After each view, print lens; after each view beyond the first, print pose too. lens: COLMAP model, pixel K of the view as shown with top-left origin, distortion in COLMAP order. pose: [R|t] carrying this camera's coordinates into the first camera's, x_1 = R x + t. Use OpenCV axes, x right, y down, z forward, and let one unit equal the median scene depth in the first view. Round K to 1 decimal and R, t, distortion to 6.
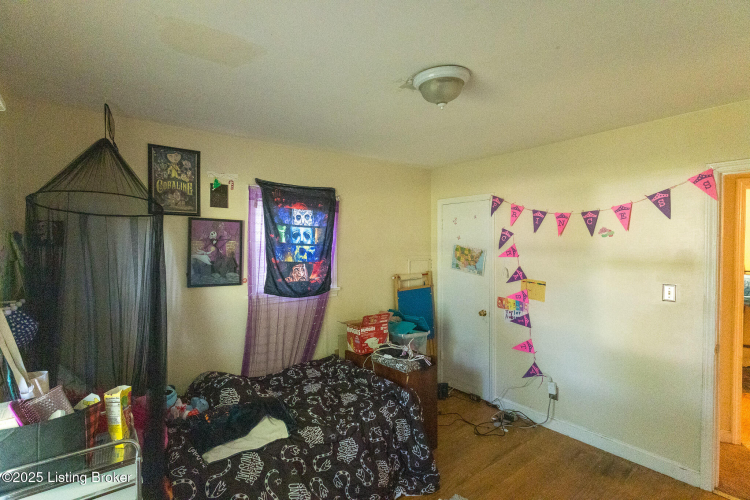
lens RADIAL K [[361.0, 0, 377.8], [0, 361.0, 251.8], [0, 0, 1]] dist [0.002834, 0.000746]
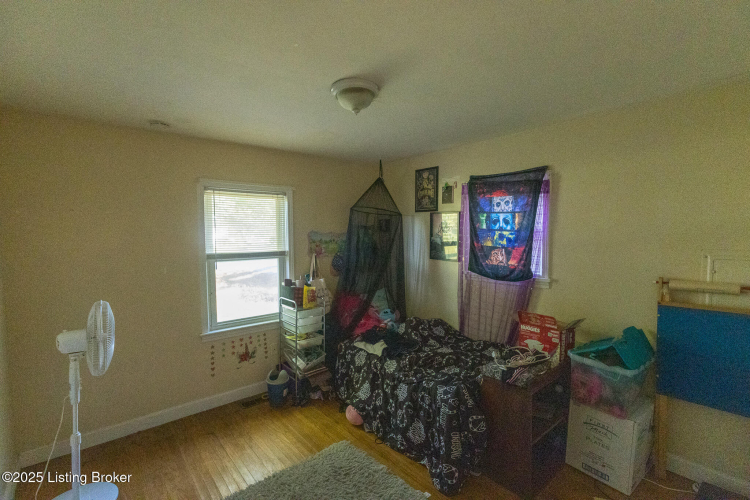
lens RADIAL K [[361.0, 0, 377.8], [0, 361.0, 248.2], [0, 0, 1]] dist [0.002834, 0.000746]
pose [[0.027444, 0.050010, -0.998372, 0.833048], [-0.011606, 0.998696, 0.049707, -0.015865], [0.999556, 0.010223, 0.027988, 0.623250]]
